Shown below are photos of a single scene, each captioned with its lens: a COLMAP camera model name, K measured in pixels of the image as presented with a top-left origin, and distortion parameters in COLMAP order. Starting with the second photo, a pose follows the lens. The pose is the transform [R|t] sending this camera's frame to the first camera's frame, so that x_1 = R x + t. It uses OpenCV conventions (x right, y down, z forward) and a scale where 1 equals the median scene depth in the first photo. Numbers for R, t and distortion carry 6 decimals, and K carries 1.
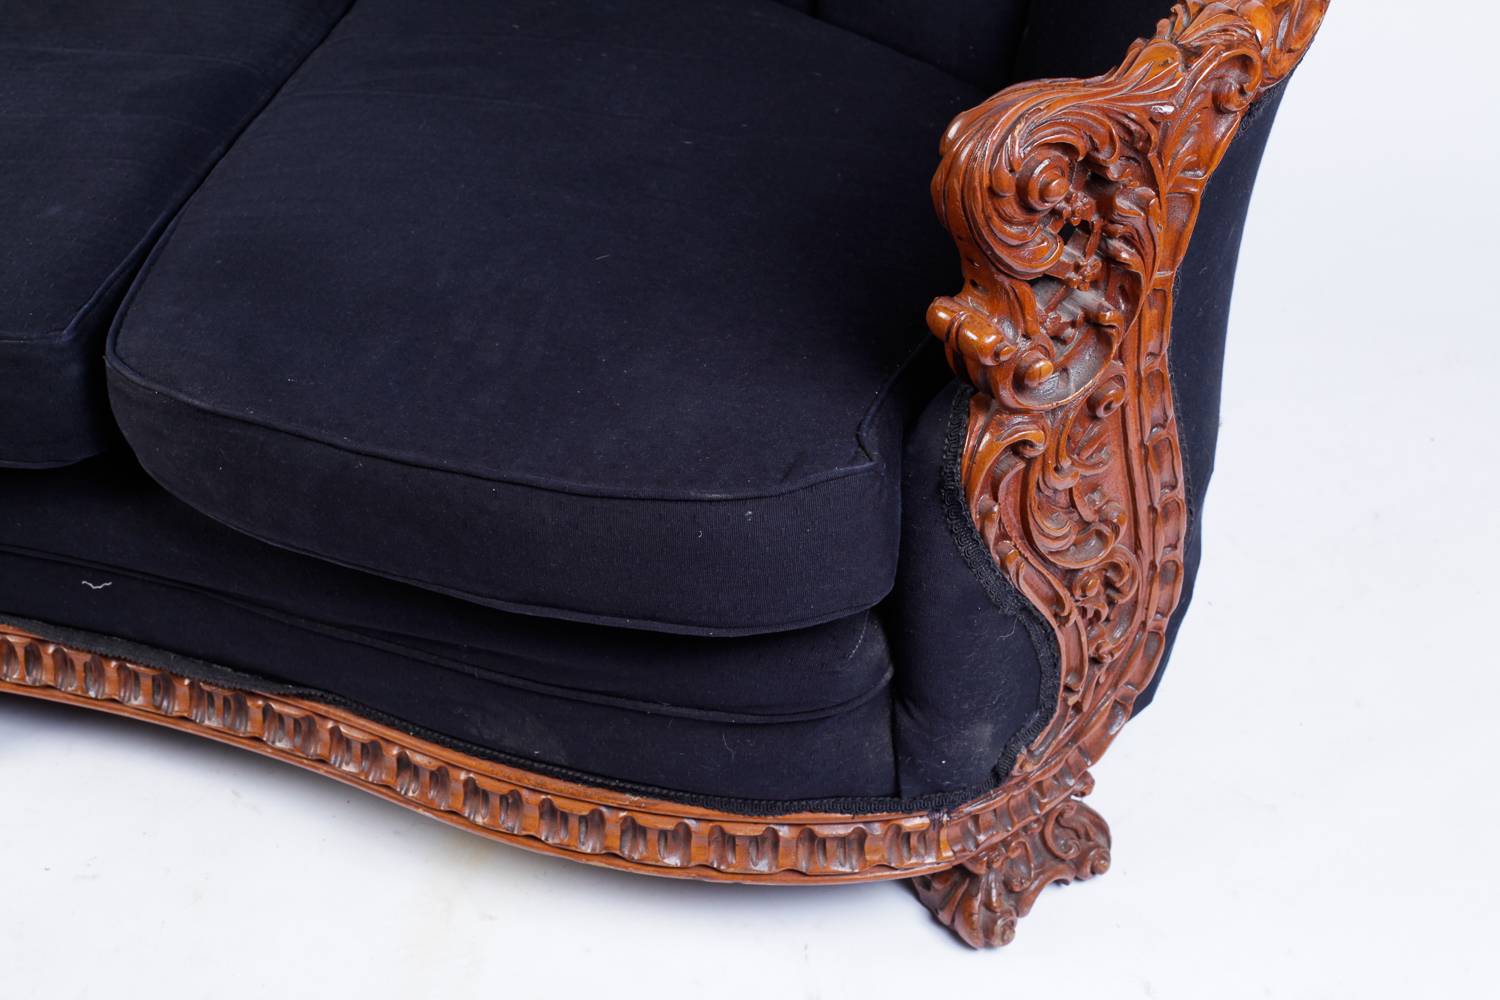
lens RADIAL K [[2238.6, 0, 750.0], [0, 2238.6, 500.0], [0, 0, 1]] dist [-0.155230, 0.109343]
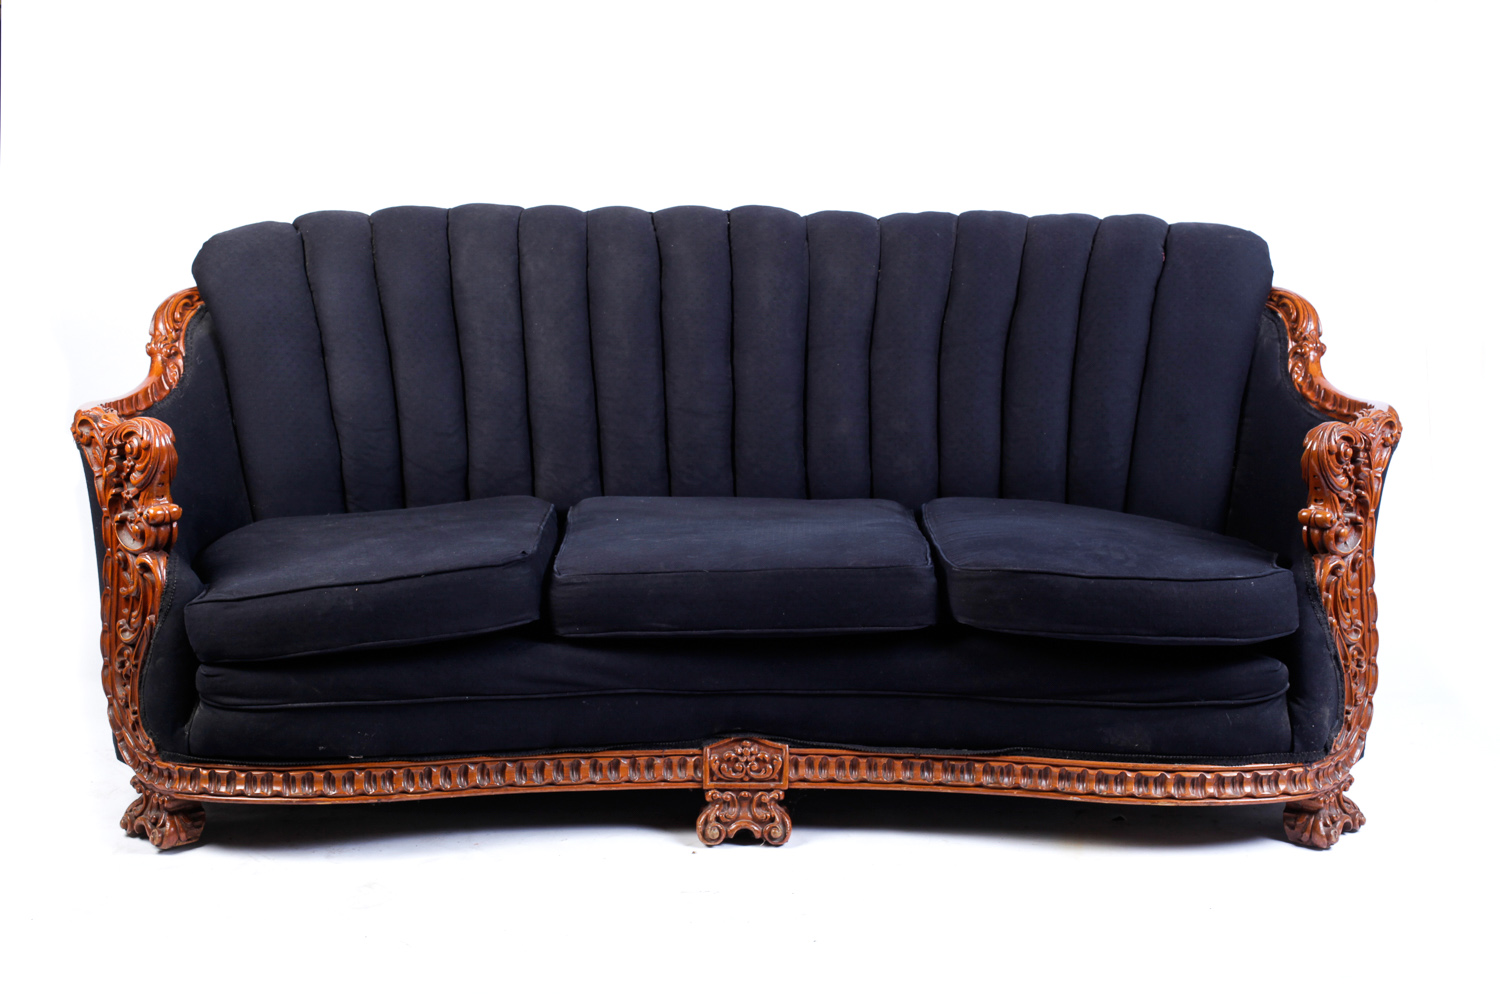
lens RADIAL K [[2238.6, 0, 750.0], [0, 2238.6, 500.0], [0, 0, 1]] dist [-0.155230, 0.109343]
pose [[0.983032, -0.010919, 0.183109, -0.907893], [0.098745, 0.872750, -0.478075, 0.953370], [-0.154588, 0.488044, 0.859020, -1.008164]]
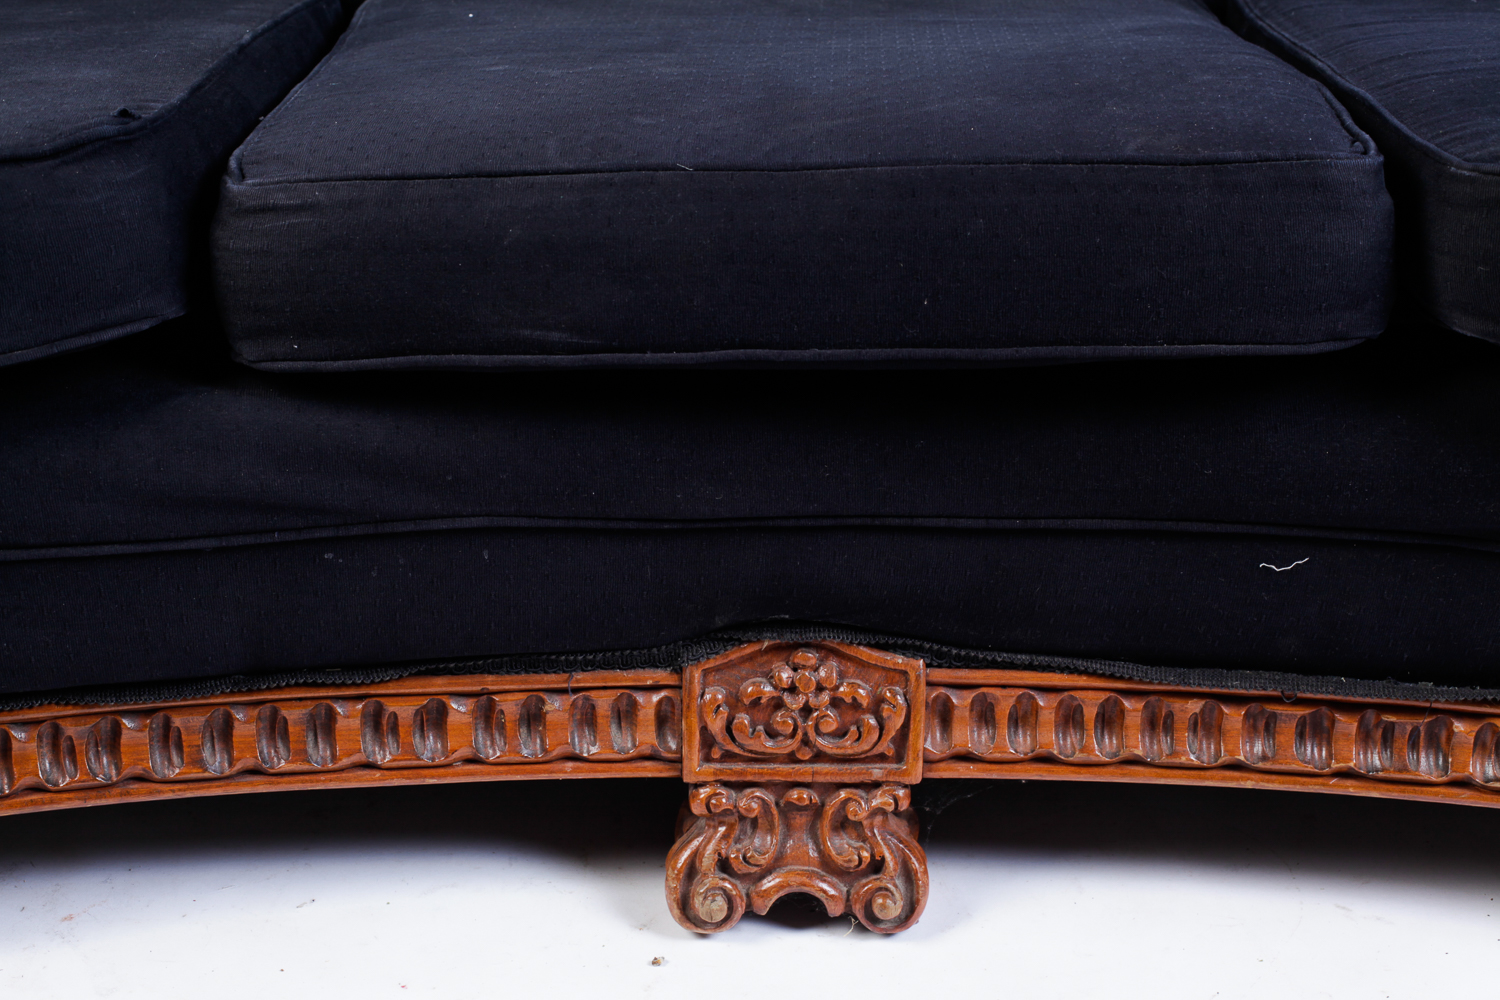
lens RADIAL K [[2238.6, 0, 750.0], [0, 2238.6, 500.0], [0, 0, 1]] dist [-0.155230, 0.109343]
pose [[0.986122, -0.044084, 0.160062, -0.633278], [0.088679, 0.954910, -0.283342, 0.227407], [-0.140354, 0.293604, 0.945567, 0.344168]]
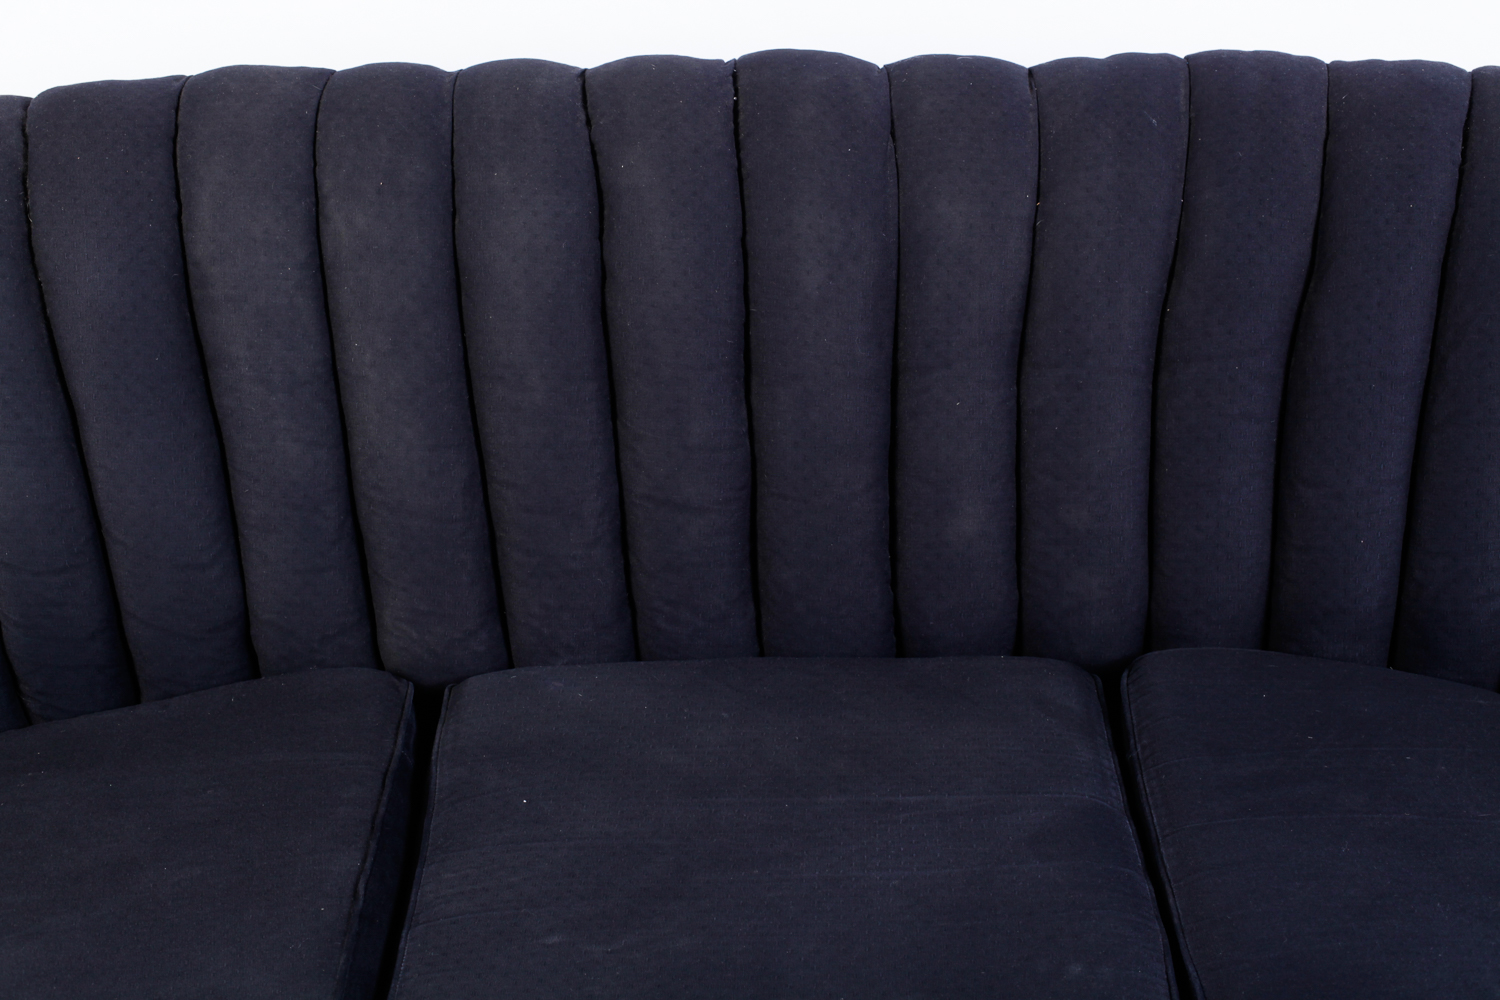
lens RADIAL K [[2238.6, 0, 750.0], [0, 2238.6, 500.0], [0, 0, 1]] dist [-0.155230, 0.109343]
pose [[0.984232, -0.081040, 0.157228, -0.648441], [0.114241, 0.969854, -0.215250, -0.146236], [-0.135044, 0.229818, 0.963819, -0.059459]]
